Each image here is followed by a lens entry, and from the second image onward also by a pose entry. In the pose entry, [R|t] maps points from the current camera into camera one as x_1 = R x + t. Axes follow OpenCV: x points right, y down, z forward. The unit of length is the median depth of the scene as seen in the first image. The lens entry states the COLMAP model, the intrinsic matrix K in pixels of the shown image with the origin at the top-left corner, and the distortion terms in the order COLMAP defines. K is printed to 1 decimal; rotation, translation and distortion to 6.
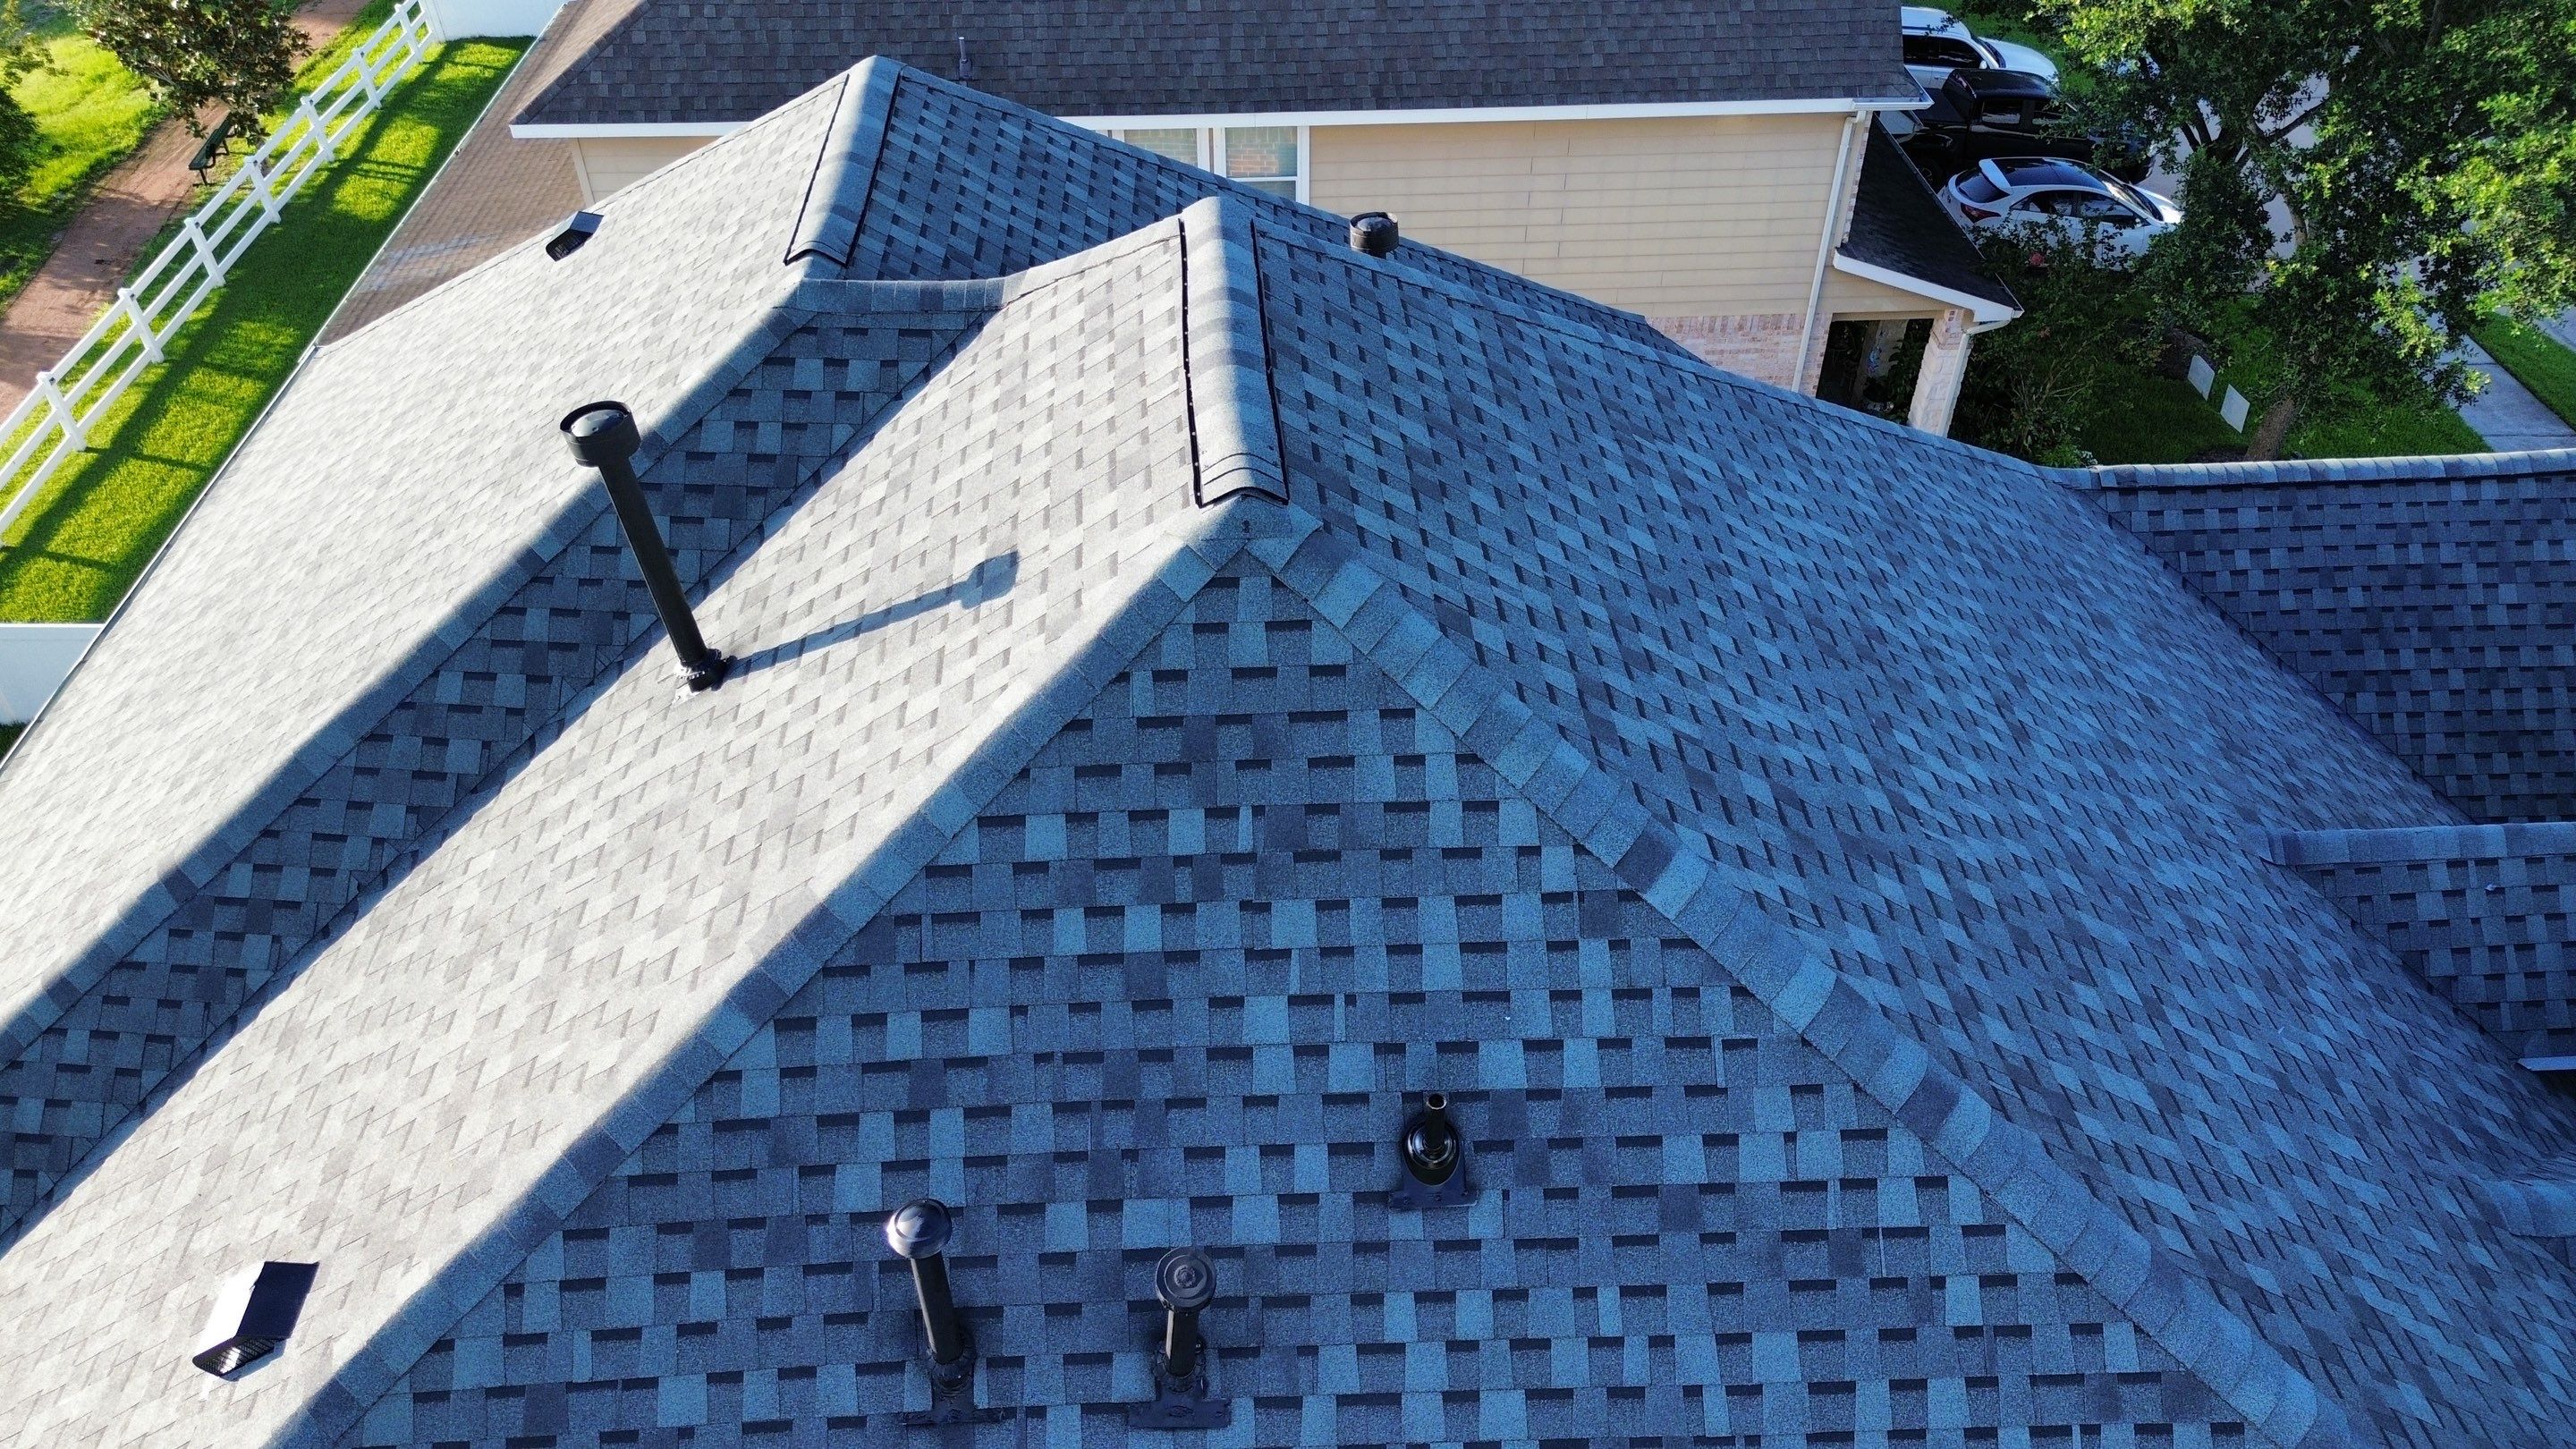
lens RADIAL K [[1818.9, 0, 1293.2], [0, 1818.9, 742.4], [0, 0, 1]] dist [0.084029, -0.087699]
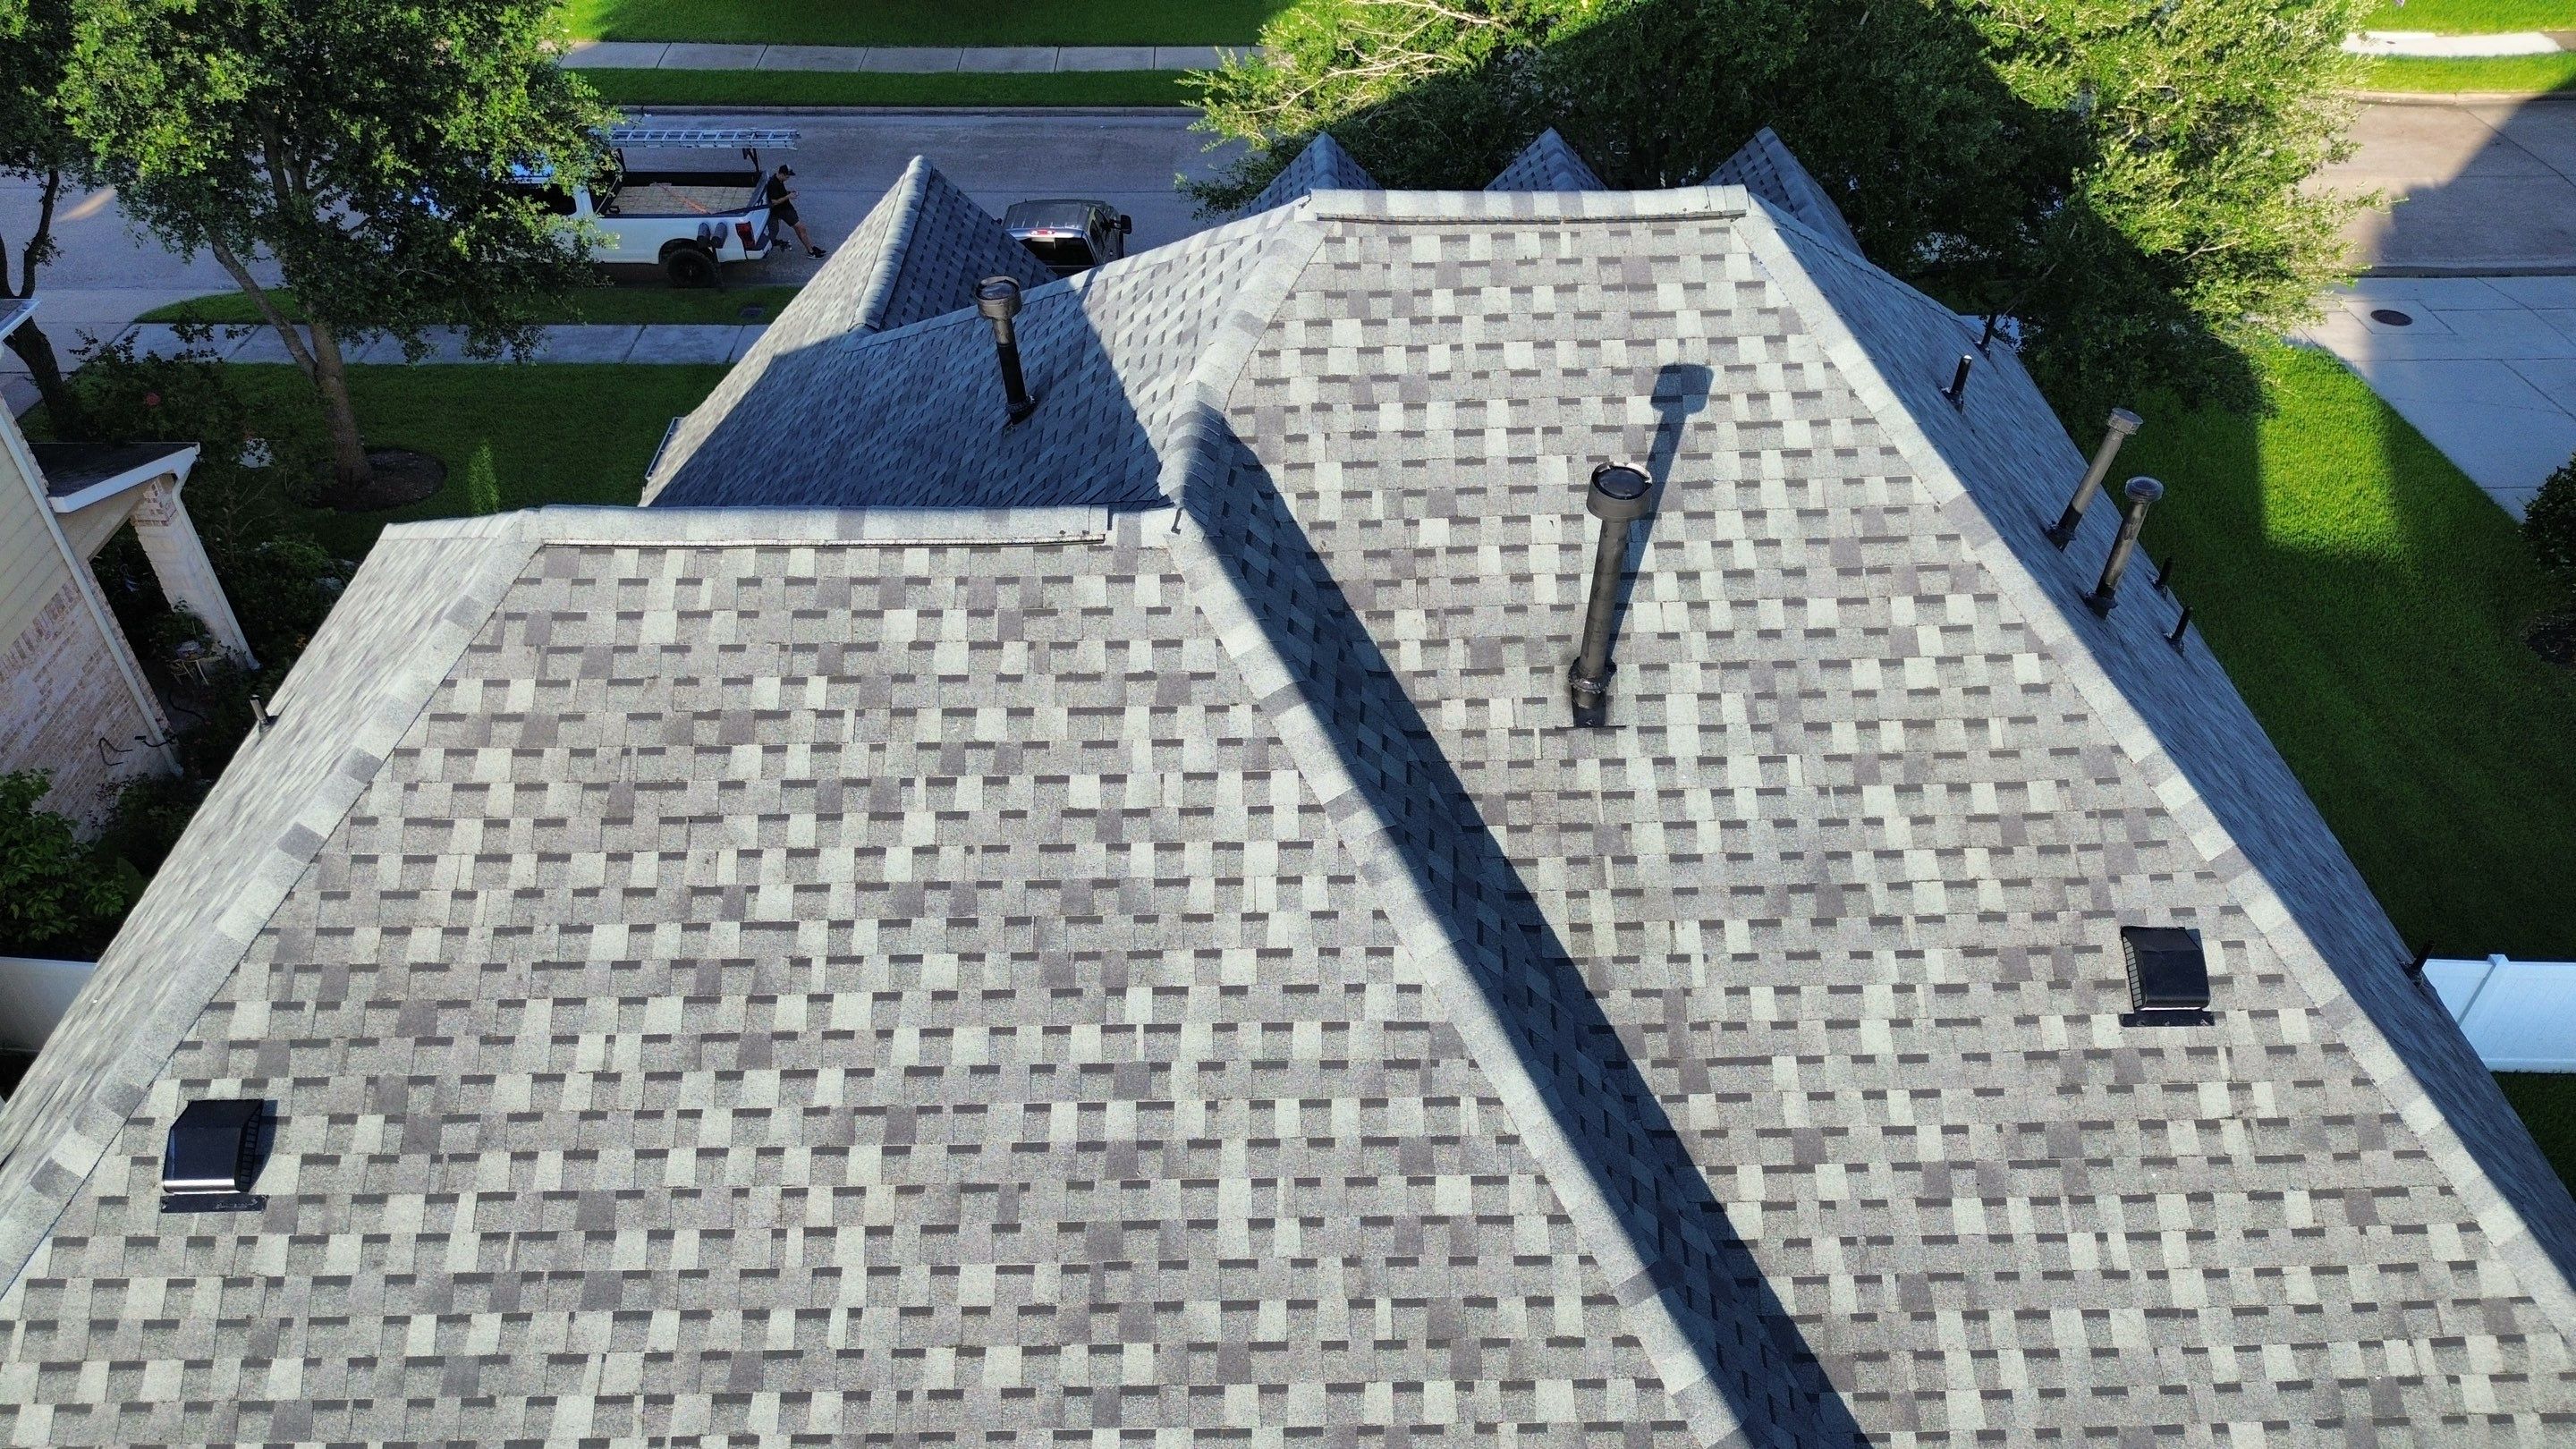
lens RADIAL K [[1818.9, 0, 1288.7], [0, 1818.9, 728.3], [0, 0, 1]] dist [0.084029, -0.087699]
pose [[0.039010, -0.636739, 0.770092, -0.953759], [0.647705, 0.602963, 0.465741, -0.522812], [-0.760892, 0.480623, 0.435941, 0.522670]]
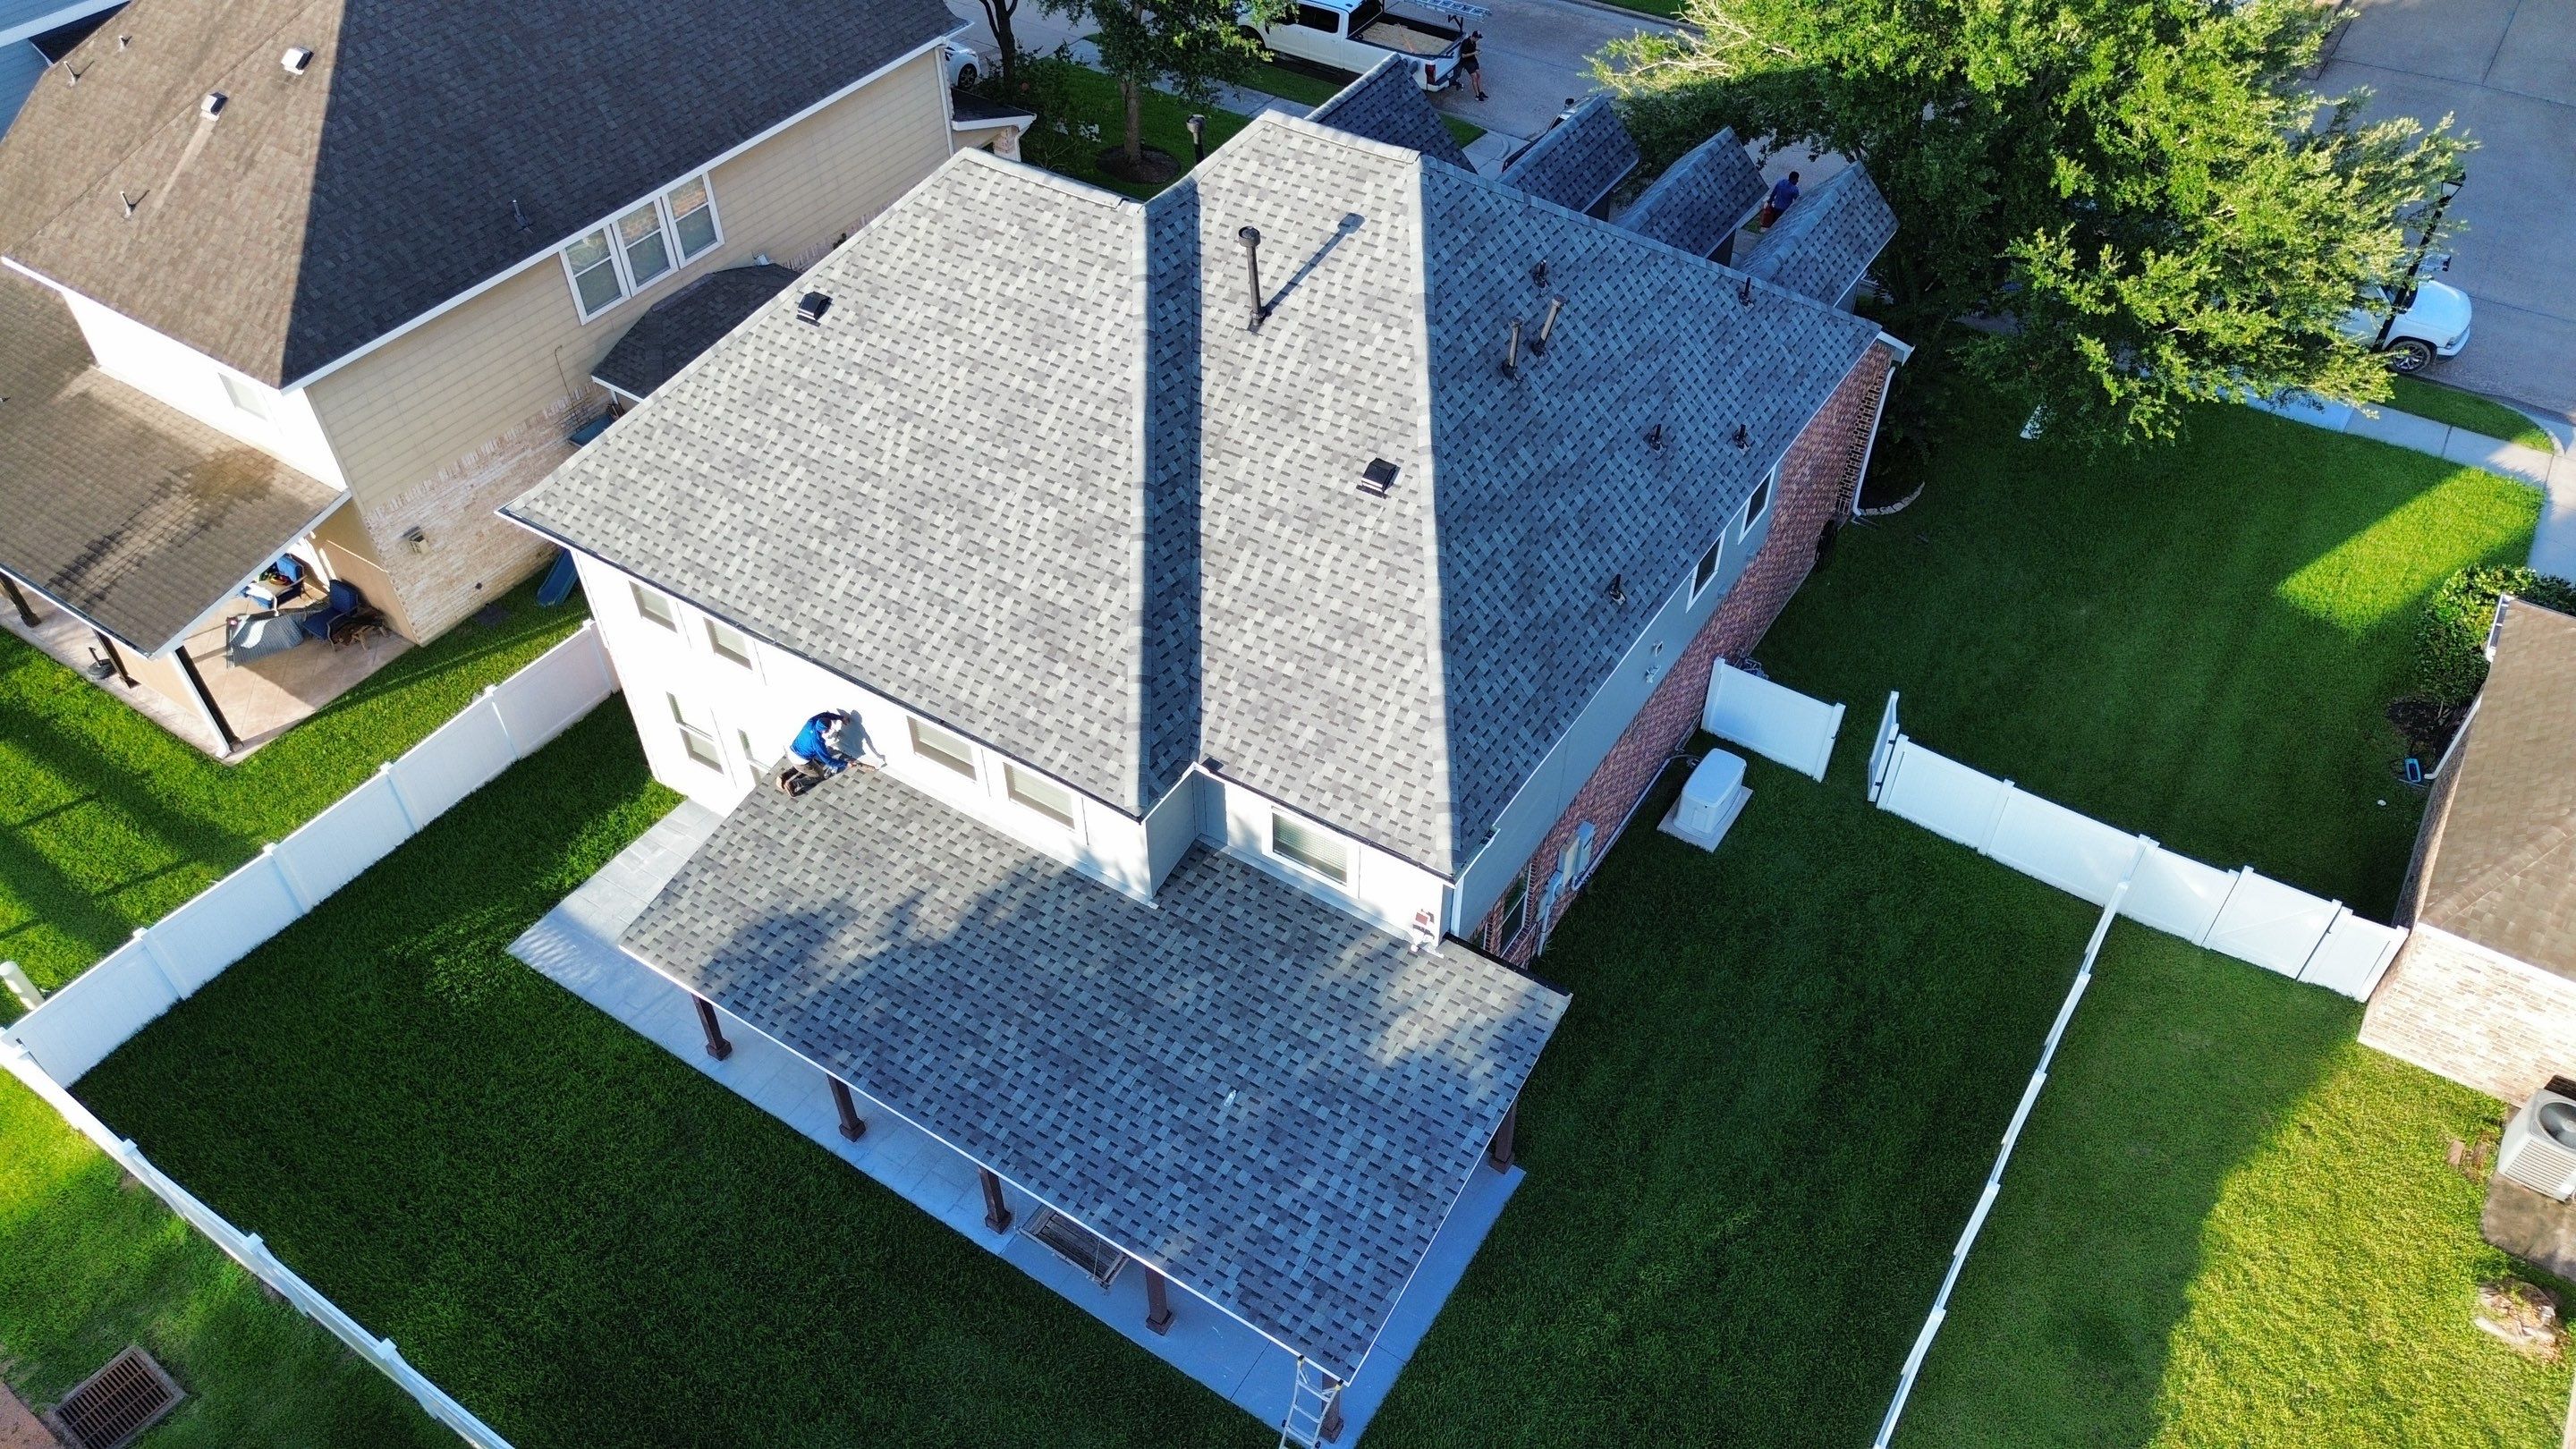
lens RADIAL K [[1818.9, 0, 1294.7], [0, 1818.9, 739.9], [0, 0, 1]] dist [0.084029, -0.087699]
pose [[0.584057, -0.568566, 0.579318, -1.900803], [0.528917, 0.807956, 0.259717, -0.175025], [-0.615730, 0.154722, 0.772617, -0.977573]]
